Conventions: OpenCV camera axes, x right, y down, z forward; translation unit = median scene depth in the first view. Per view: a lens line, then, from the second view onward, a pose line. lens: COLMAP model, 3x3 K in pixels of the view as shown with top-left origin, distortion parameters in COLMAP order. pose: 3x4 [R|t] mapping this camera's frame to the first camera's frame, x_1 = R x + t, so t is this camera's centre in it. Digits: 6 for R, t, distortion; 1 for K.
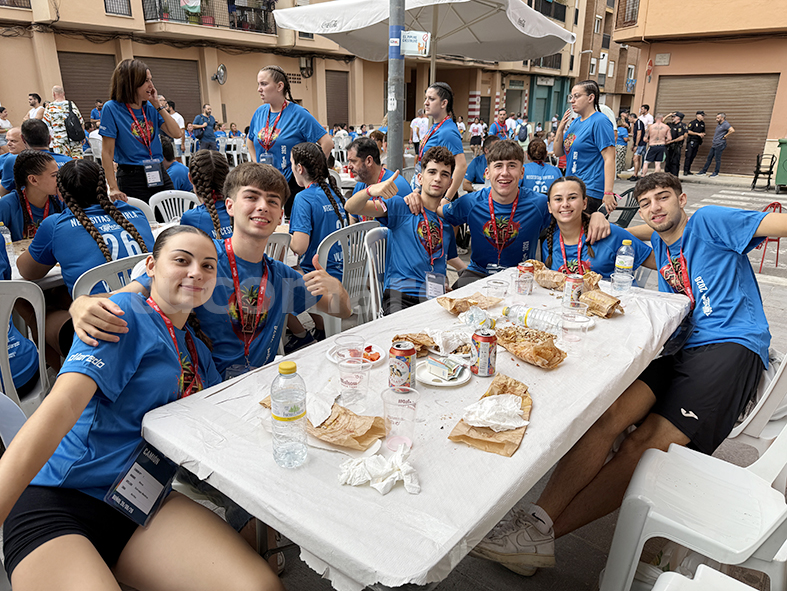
lens RADIAL K [[576.5, 0, 390.1], [0, 576.5, 298.7], [0, 0, 1]] dist [0.007011, -0.017974]
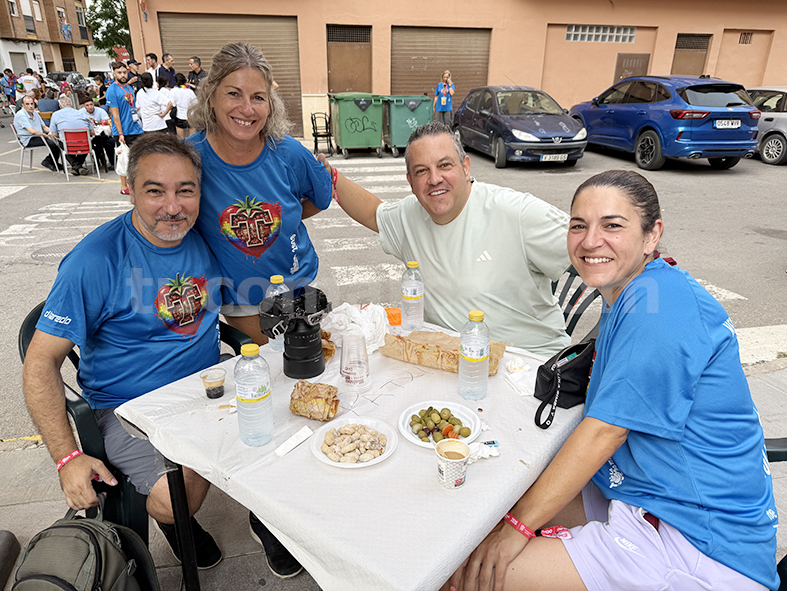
lens RADIAL K [[576.5, 0, 397.0], [0, 576.5, 302.8], [0, 0, 1]] dist [0.007011, -0.017974]
pose [[0.637551, -0.290200, 0.713662, 0.013786], [0.234238, 0.955505, 0.179285, -0.047774], [-0.733936, 0.052864, 0.677159, 0.154203]]
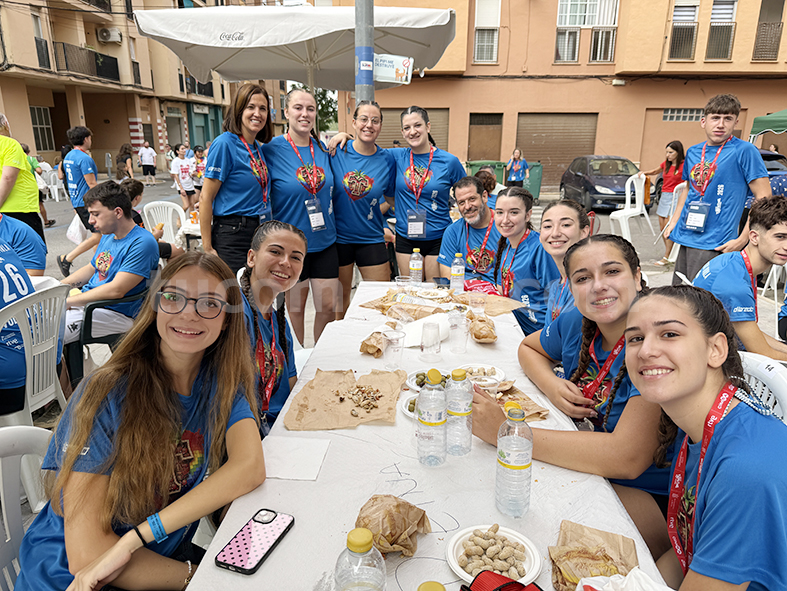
lens RADIAL K [[576.5, 0, 395.5], [0, 576.5, 292.1], [0, 0, 1]] dist [0.007011, -0.017974]
pose [[0.809137, -0.153879, 0.567114, -0.078530], [0.184240, 0.982874, 0.003822, -0.016758], [-0.557990, 0.101392, 0.823630, 0.046979]]
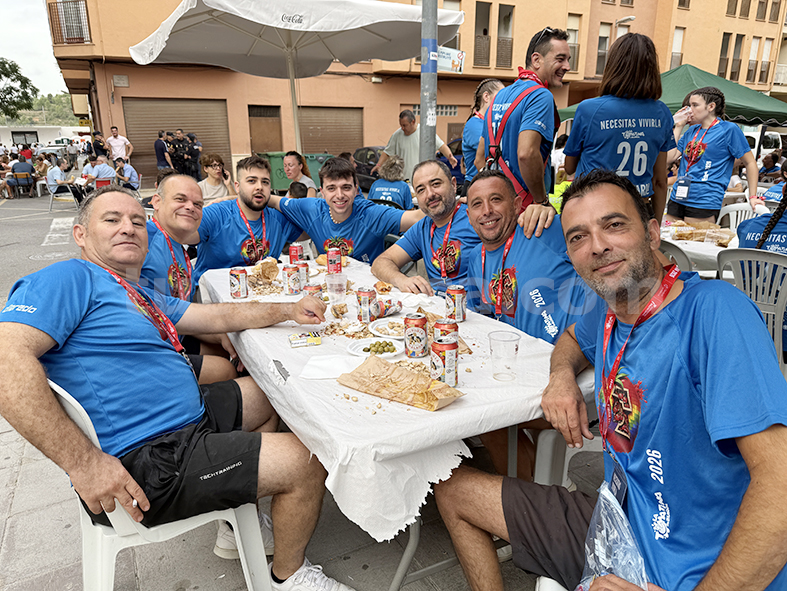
lens RADIAL K [[576.5, 0, 394.5], [0, 576.5, 297.5], [0, 0, 1]] dist [0.007011, -0.017974]
pose [[0.412647, -0.253444, 0.874922, -0.154827], [0.287596, 0.947631, 0.138864, -0.033144], [-0.864298, 0.194322, 0.463926, 0.107193]]
